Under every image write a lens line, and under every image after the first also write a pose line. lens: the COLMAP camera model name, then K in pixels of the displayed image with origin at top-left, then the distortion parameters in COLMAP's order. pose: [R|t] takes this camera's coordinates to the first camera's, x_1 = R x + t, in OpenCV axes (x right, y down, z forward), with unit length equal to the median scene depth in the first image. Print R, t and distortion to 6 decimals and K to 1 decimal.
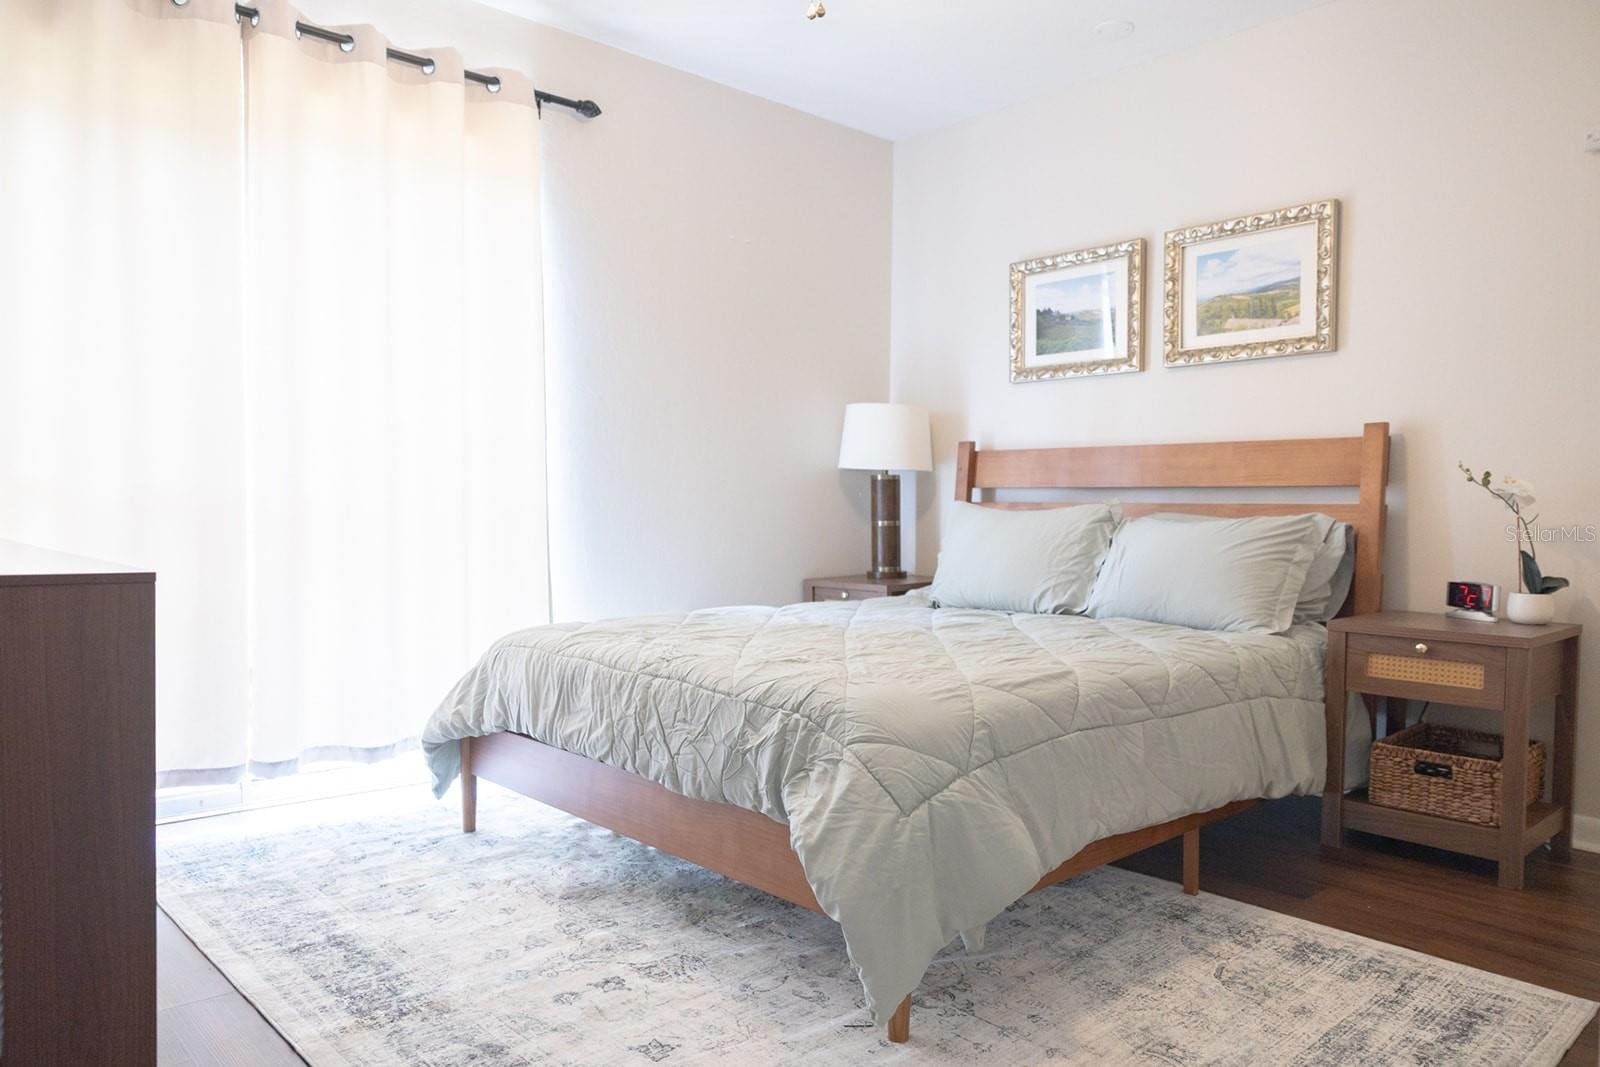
lens RADIAL K [[1114.2, 0, 800.0], [0, 1114.2, 533.5], [0, 0, 1]] dist [-0.000041, 0.000595]
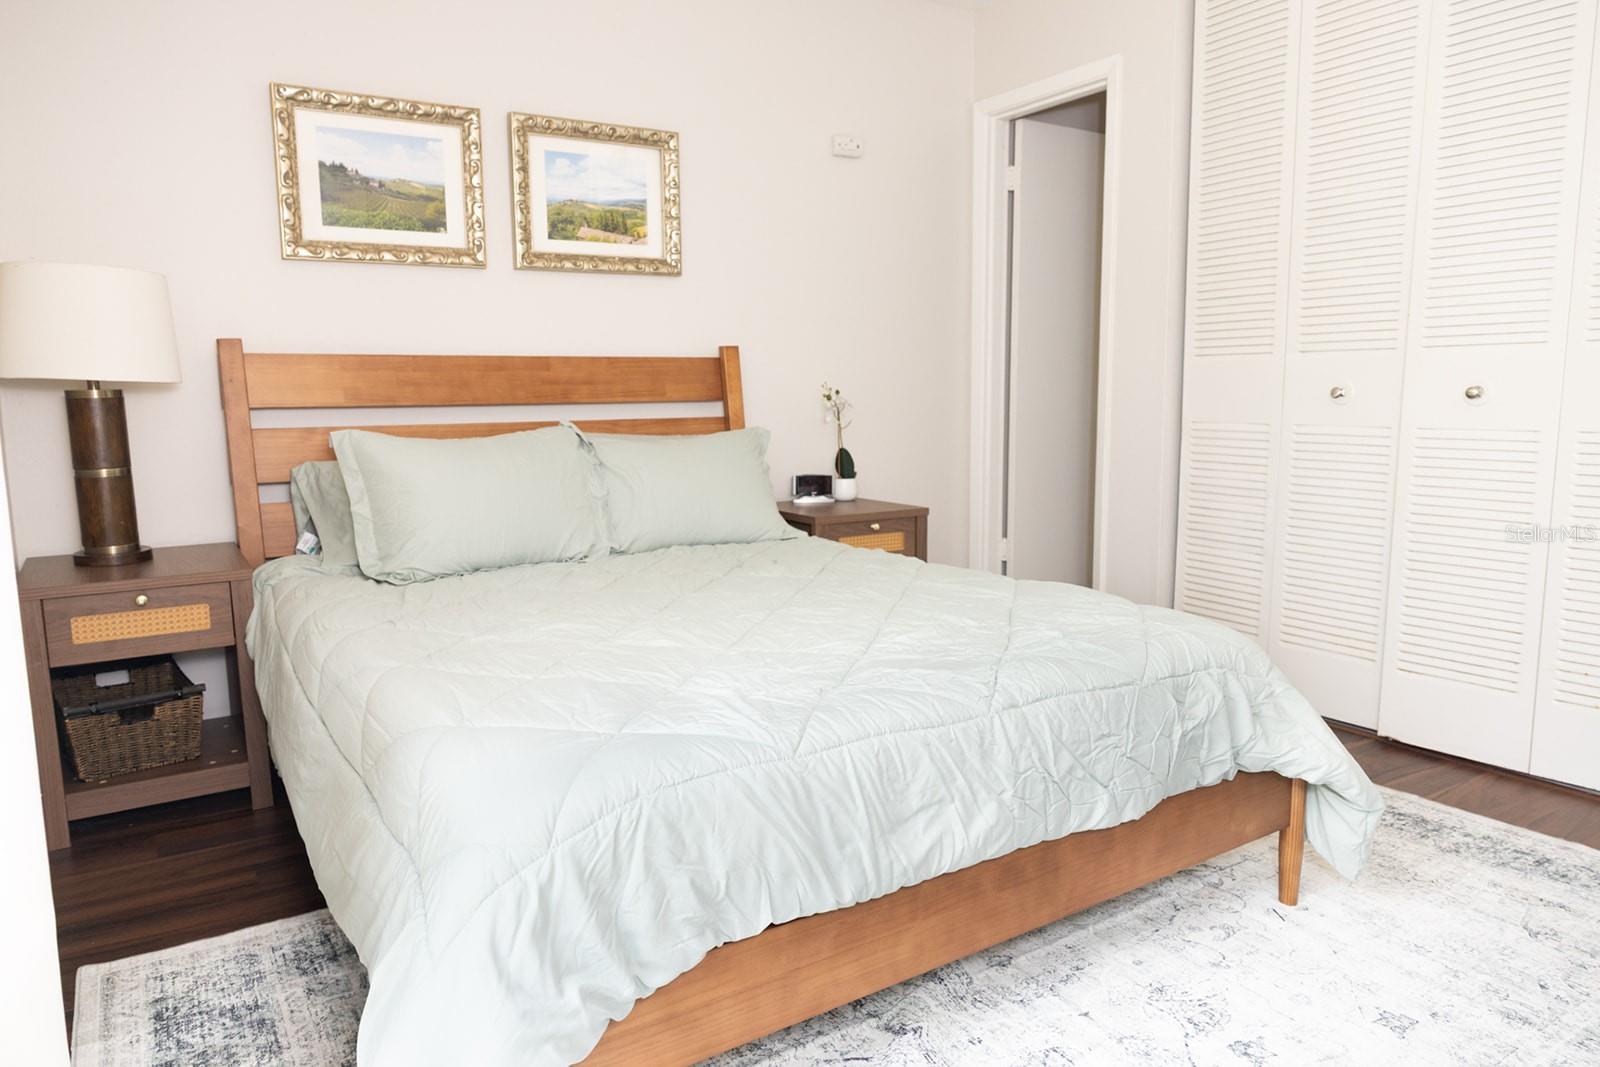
lens RADIAL K [[1062.4, 0, 800.0], [0, 1062.4, 533.5], [0, 0, 1]] dist [0.000055, 0.000543]
pose [[0.163125, -0.124444, 0.978726, -0.499260], [0.051827, 0.991724, 0.117459, -0.028761], [-0.985243, 0.031564, 0.168225, 0.658318]]
